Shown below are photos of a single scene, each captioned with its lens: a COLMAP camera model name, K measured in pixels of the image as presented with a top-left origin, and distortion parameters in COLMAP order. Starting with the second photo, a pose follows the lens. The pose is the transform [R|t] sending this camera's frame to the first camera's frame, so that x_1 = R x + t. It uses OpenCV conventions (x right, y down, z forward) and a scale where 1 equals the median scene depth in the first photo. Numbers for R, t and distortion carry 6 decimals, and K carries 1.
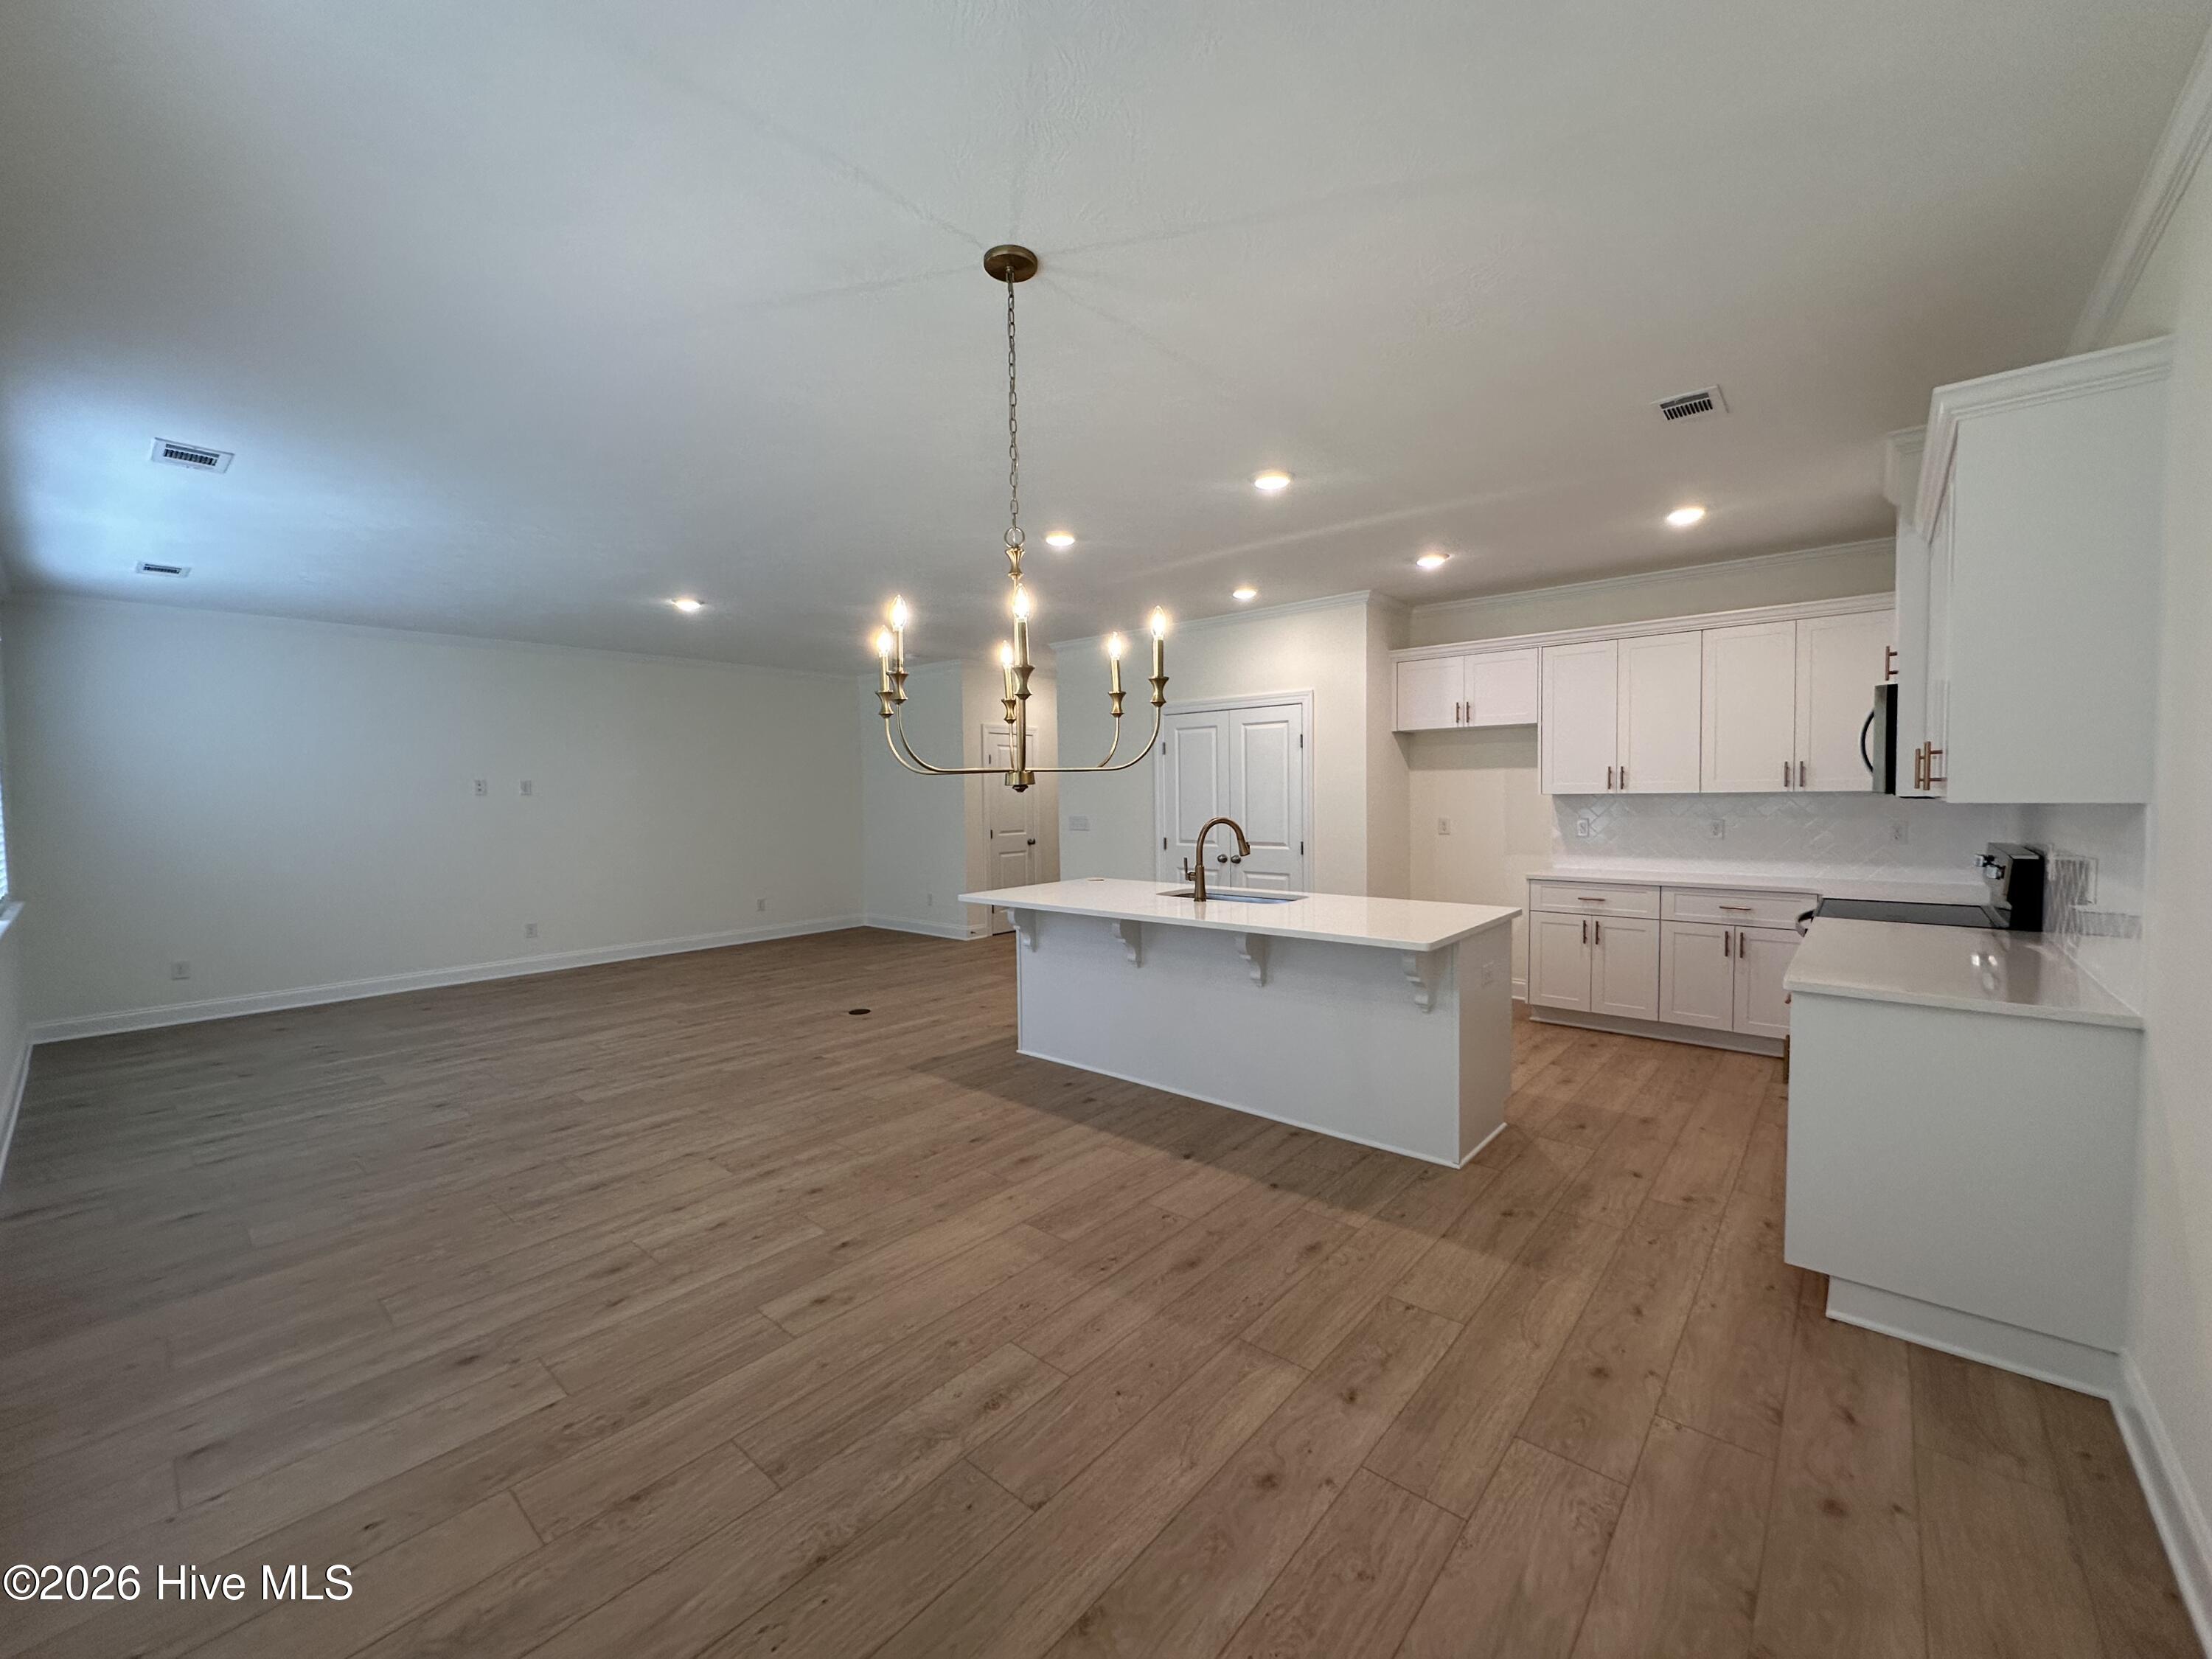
lens RADIAL K [[884.6, 0, 1106.8], [0, 884.6, 824.9], [0, 0, 1]] dist [-0.001796, 0.000356]
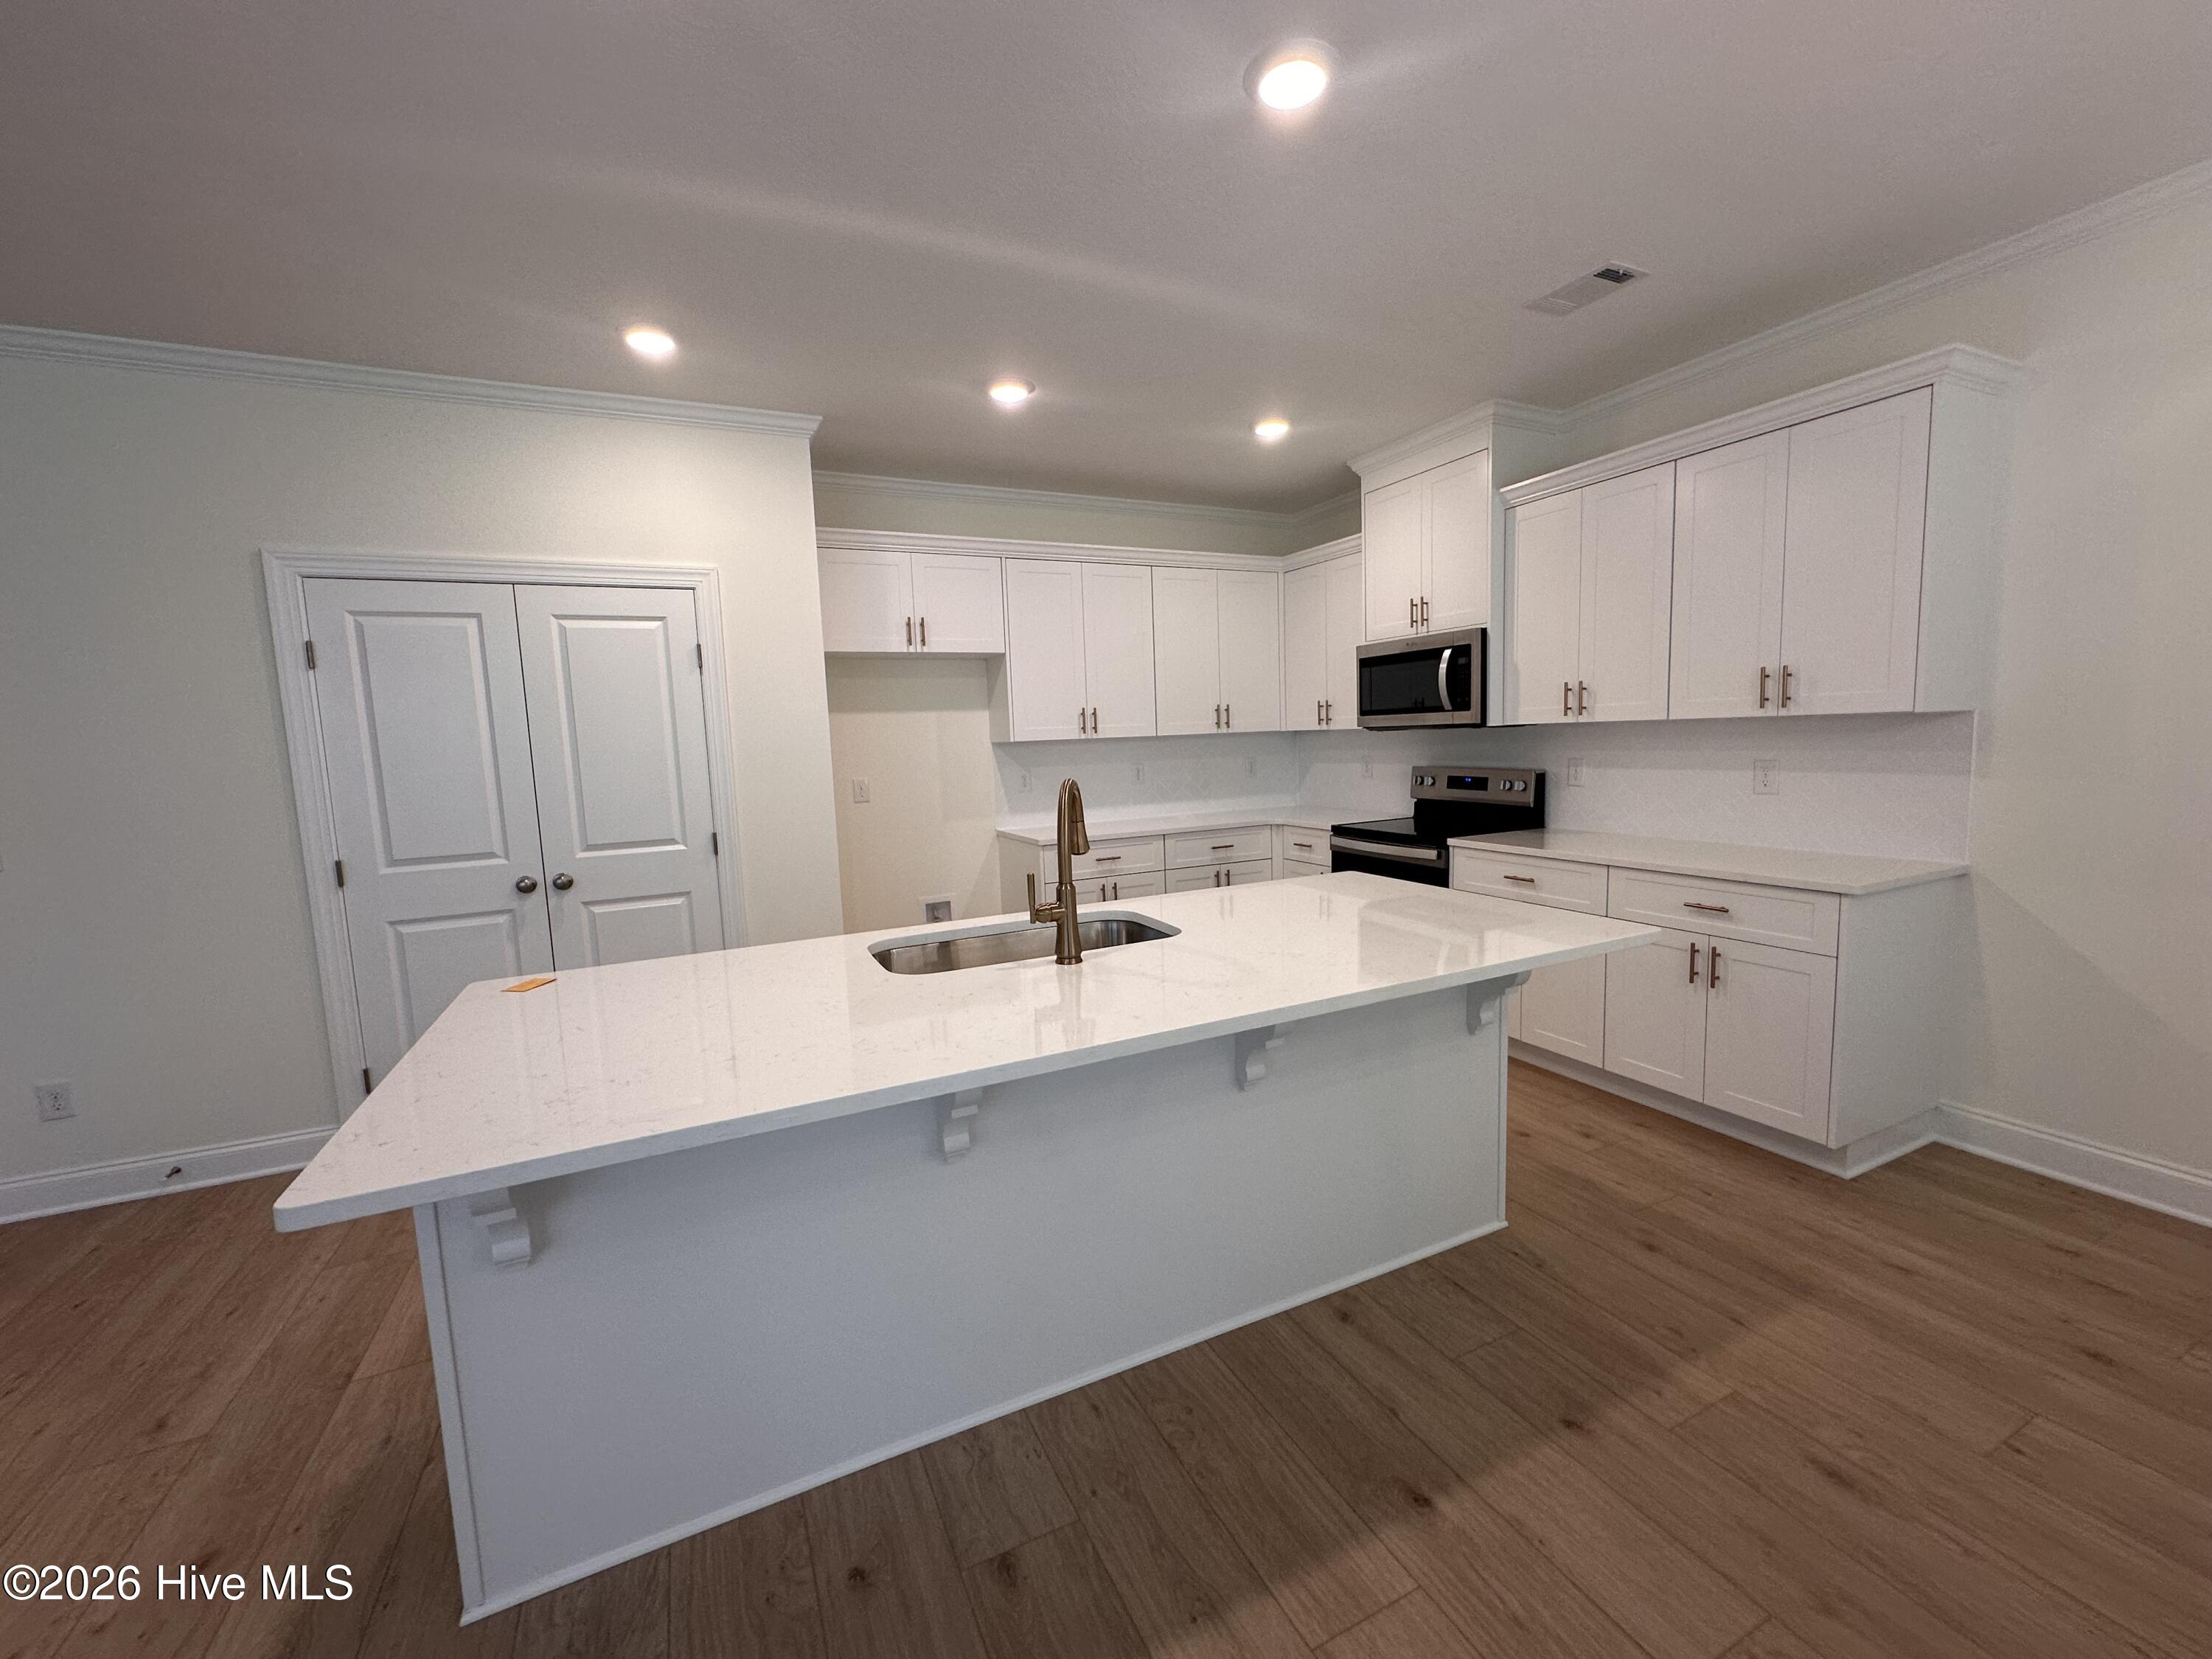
lens RADIAL K [[884.6, 0, 1106.8], [0, 884.6, 824.9], [0, 0, 1]] dist [-0.001796, 0.000356]
pose [[0.398236, -0.095260, 0.912323, -0.288302], [0.065293, 0.995014, 0.075393, -0.018032], [-0.914956, 0.029544, 0.402470, 0.756879]]
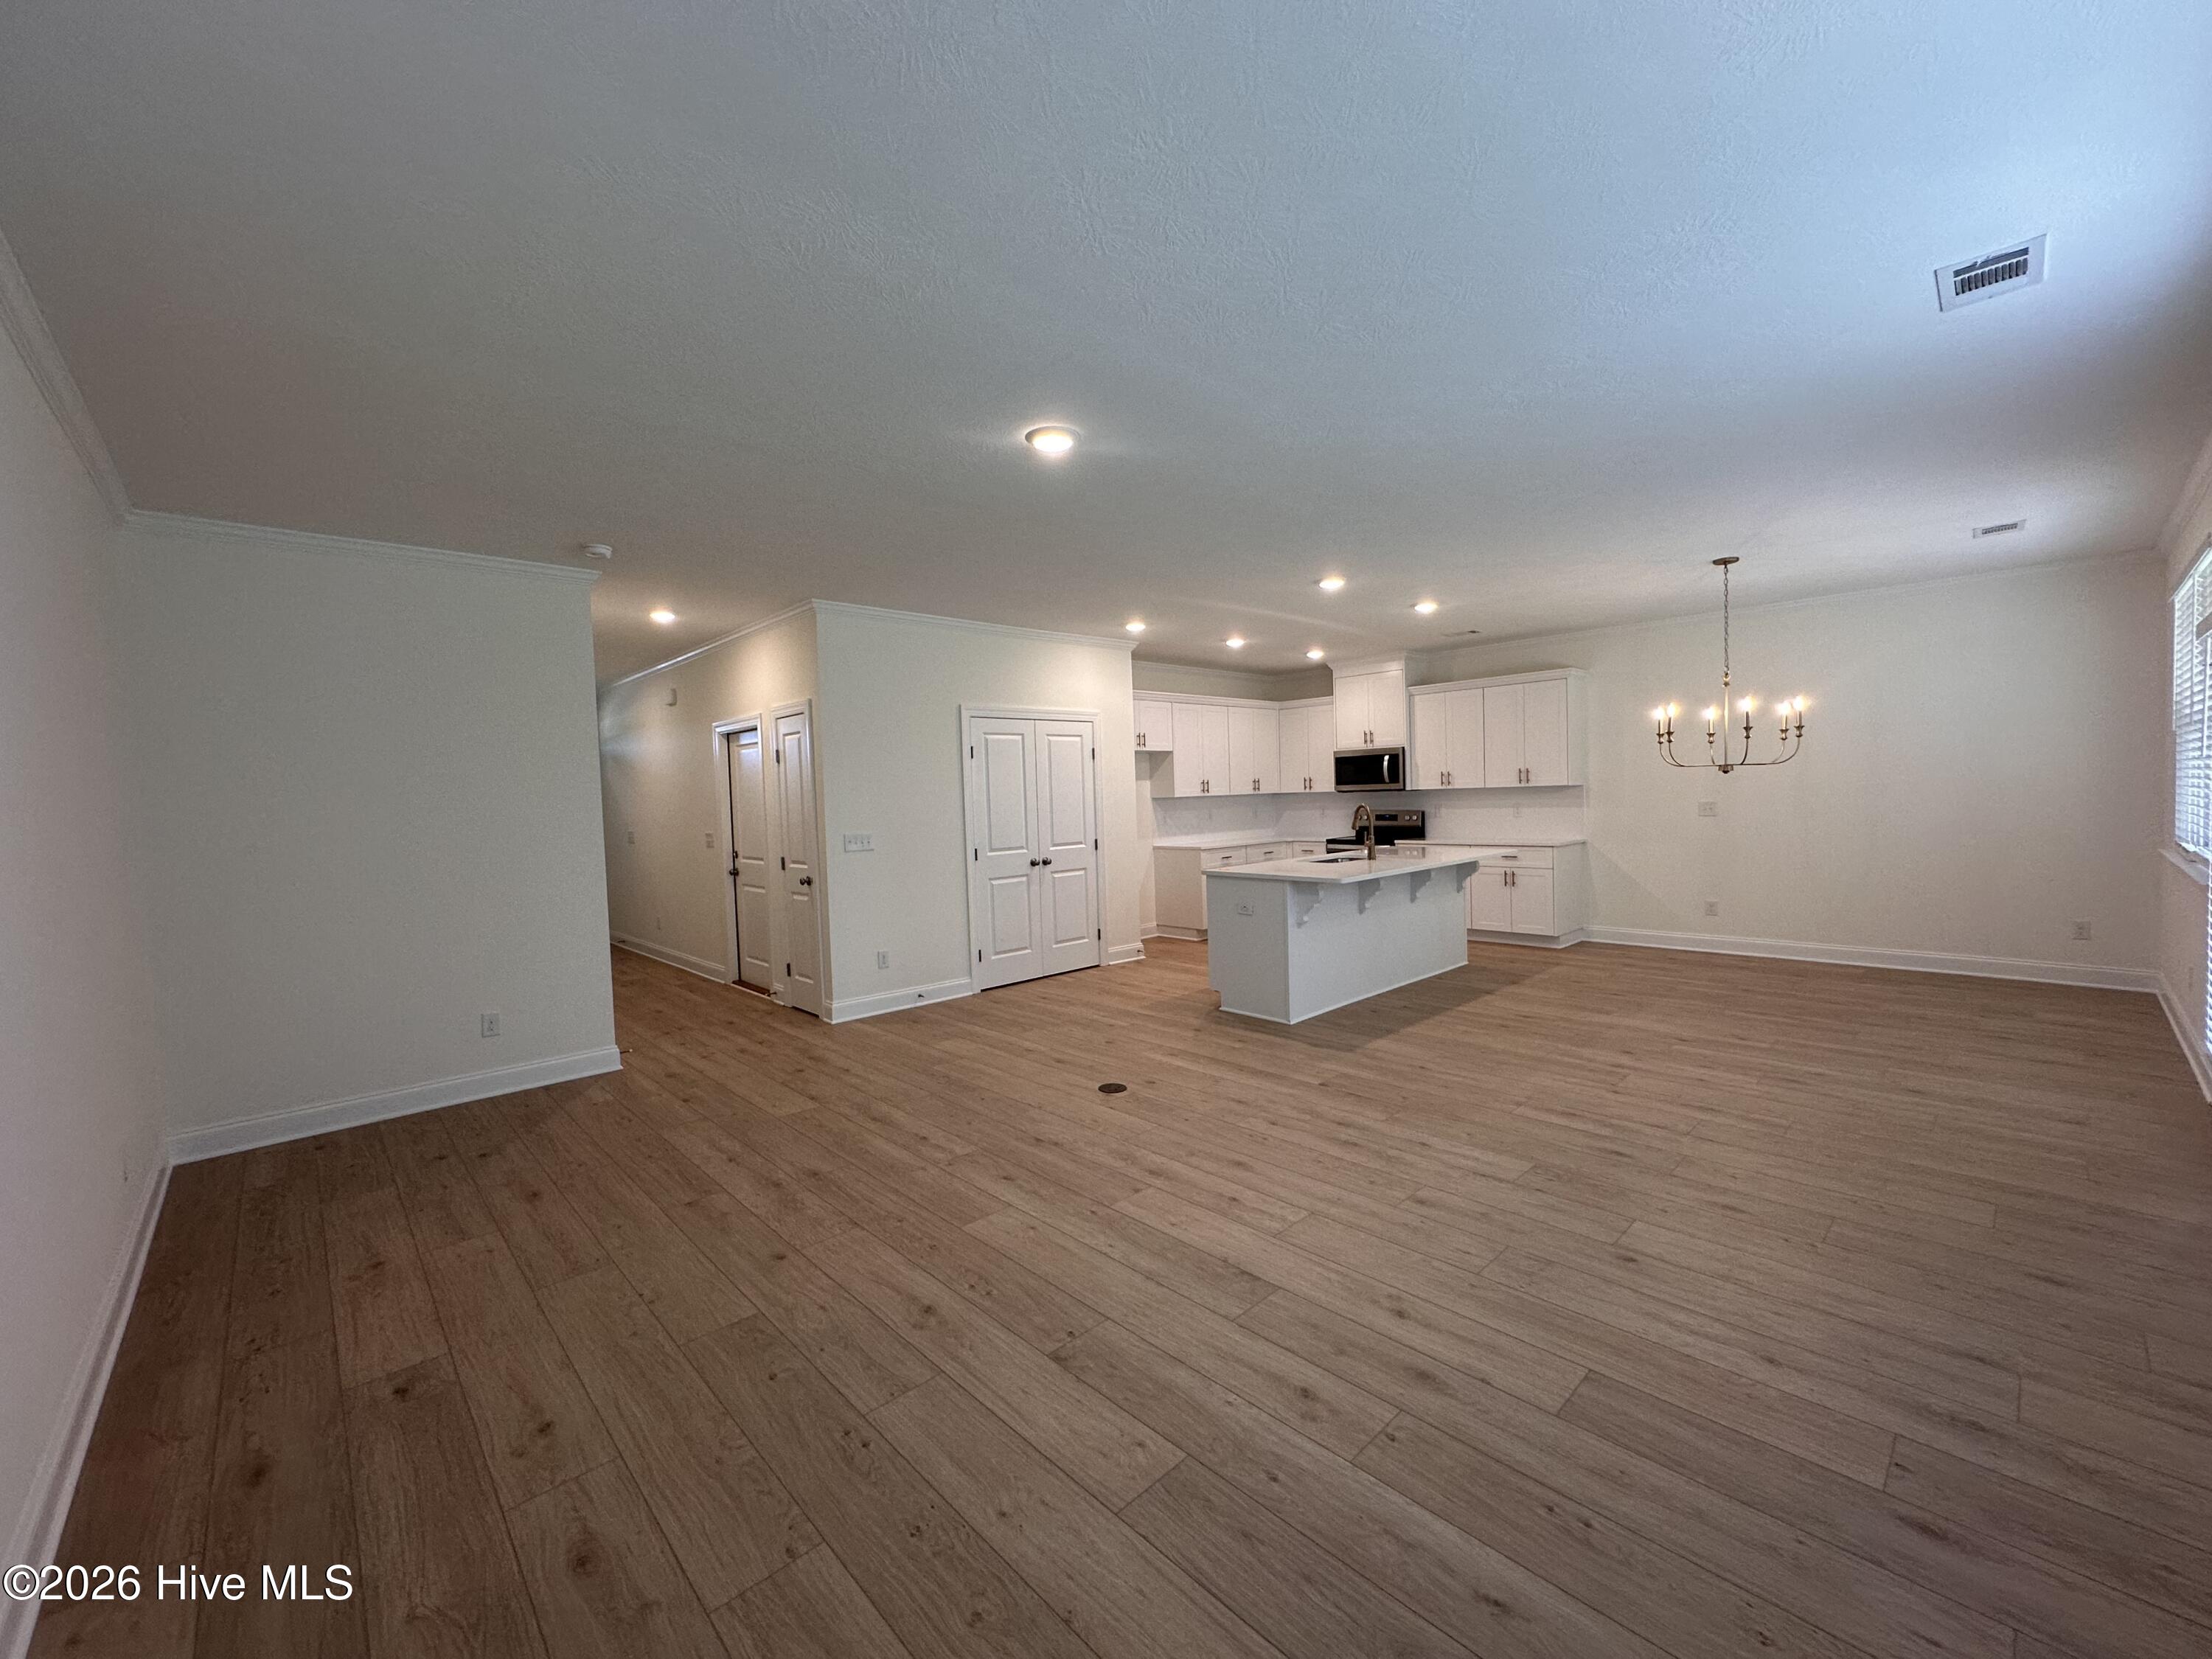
lens RADIAL K [[884.6, 0, 1106.8], [0, 884.6, 824.9], [0, 0, 1]] dist [-0.001796, 0.000356]
pose [[0.100350, -0.024399, 0.994653, -1.348236], [0.067391, 0.997570, 0.017672, -0.027482], [-0.992667, 0.065257, 0.101750, 1.227020]]
